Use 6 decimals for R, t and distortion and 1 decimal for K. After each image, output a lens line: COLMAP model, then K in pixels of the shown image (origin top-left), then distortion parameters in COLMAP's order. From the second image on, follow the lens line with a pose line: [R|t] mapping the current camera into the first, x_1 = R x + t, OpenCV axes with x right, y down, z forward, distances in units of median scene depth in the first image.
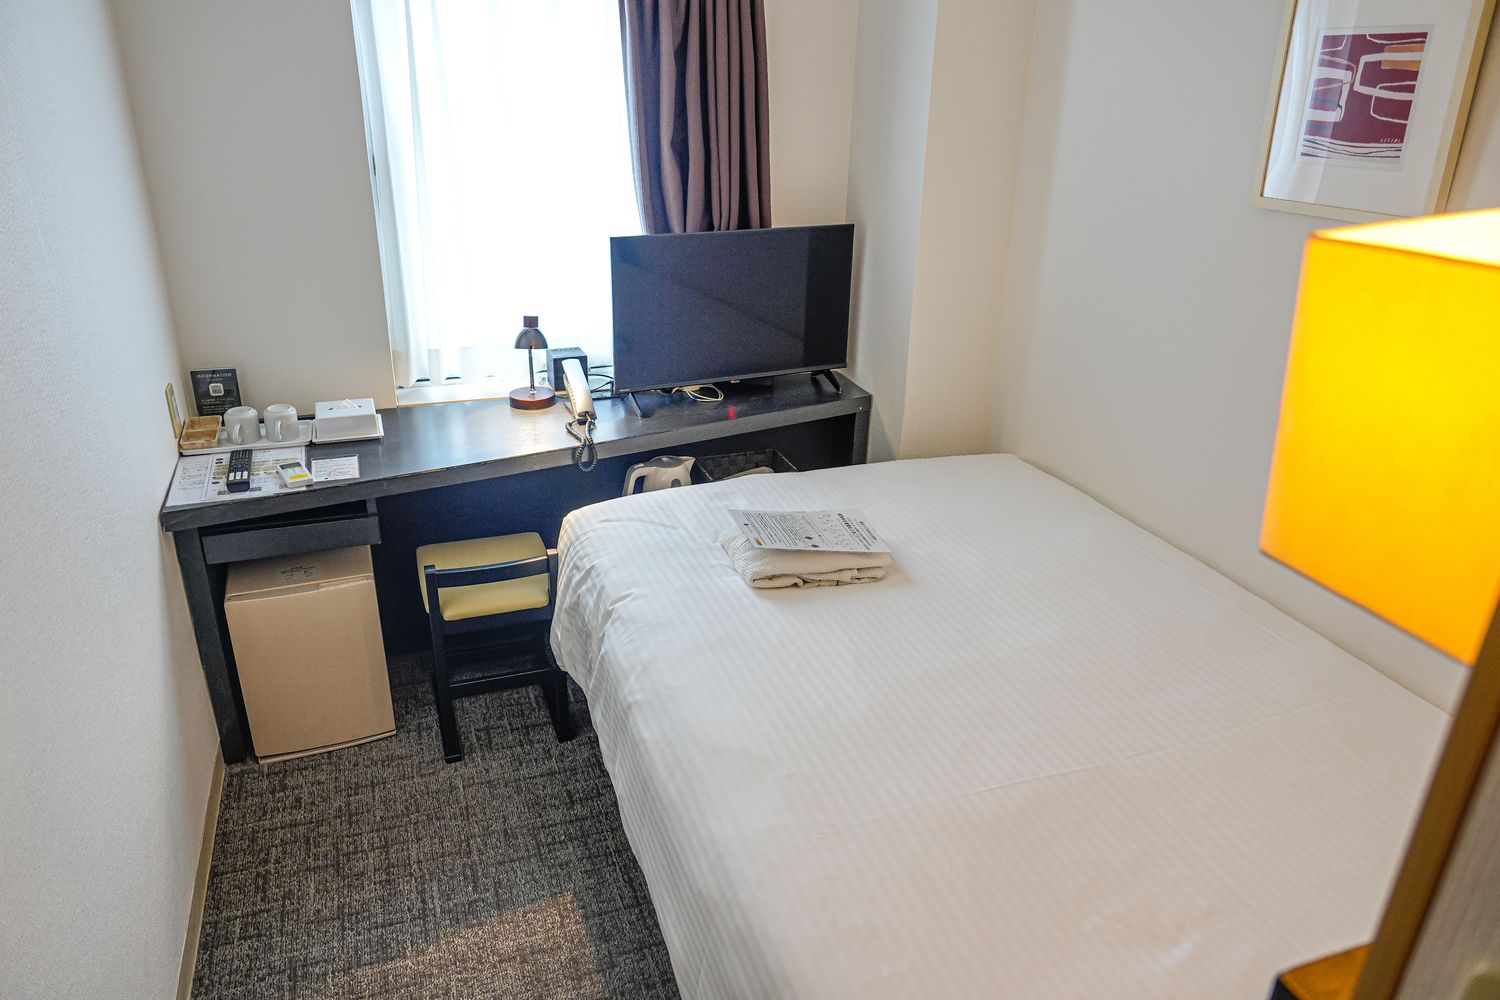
lens RADIAL K [[1041.4, 0, 750.0], [0, 1041.4, 500.0], [0, 0, 1]] dist [-0.007579, 0.000122]
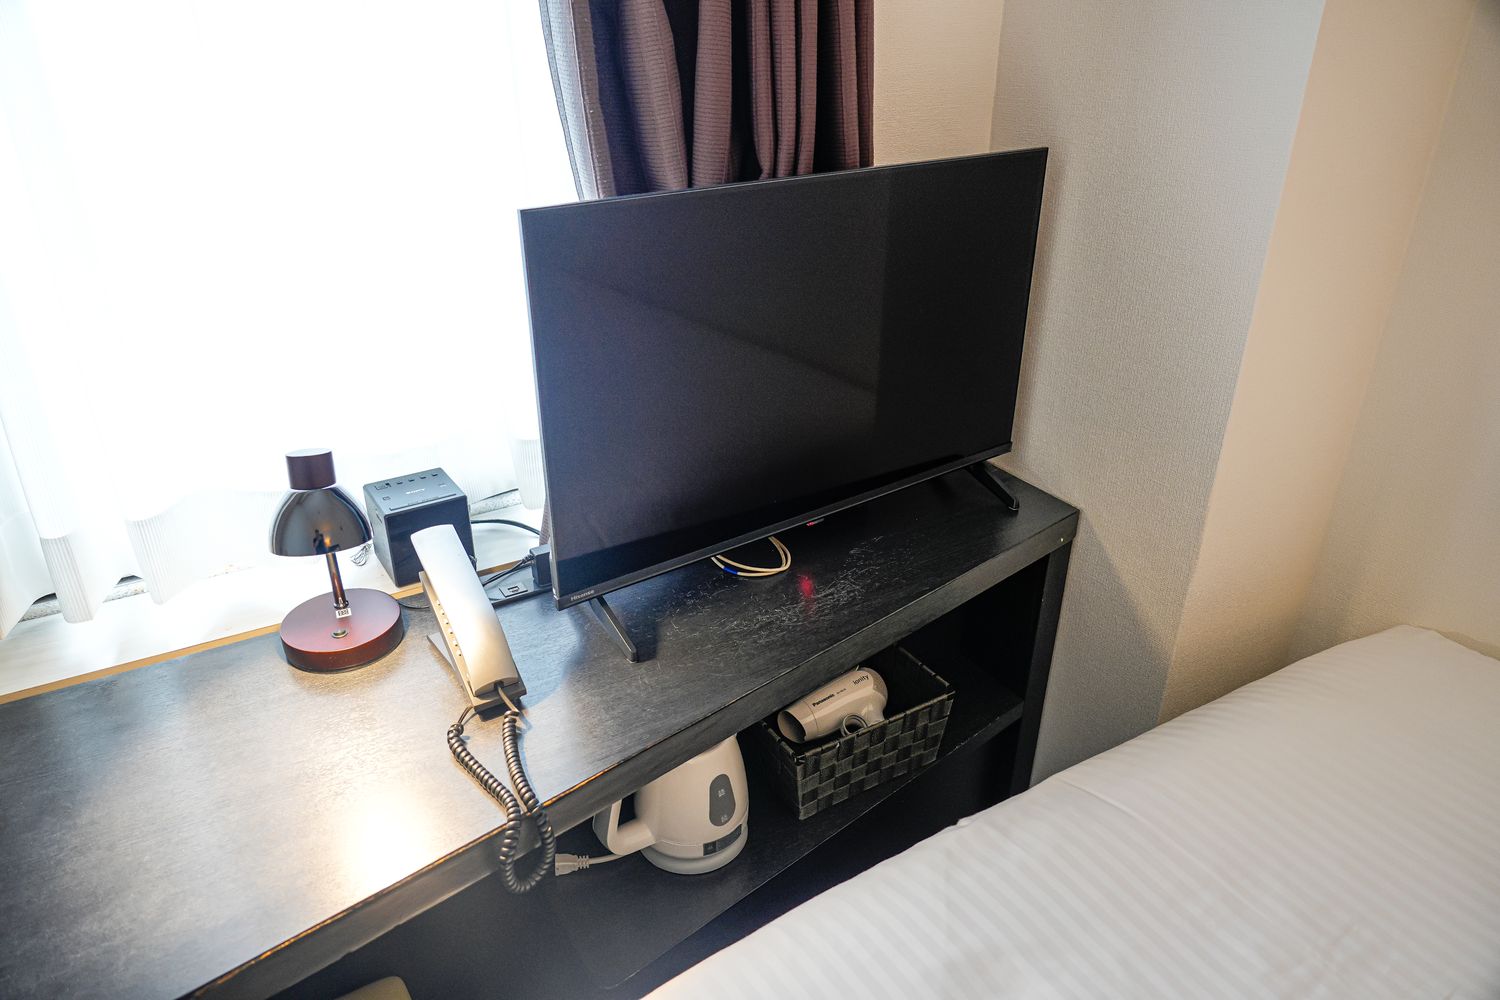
lens RADIAL K [[993.8, 0, 750.0], [0, 993.8, 500.0], [0, 0, 1]] dist [-0.001571, 0.000945]
pose [[0.979255, -0.108087, 0.171399, -0.129211], [0.100382, 0.993535, 0.053028, -0.168605], [-0.176023, -0.034722, 0.983774, 0.668291]]
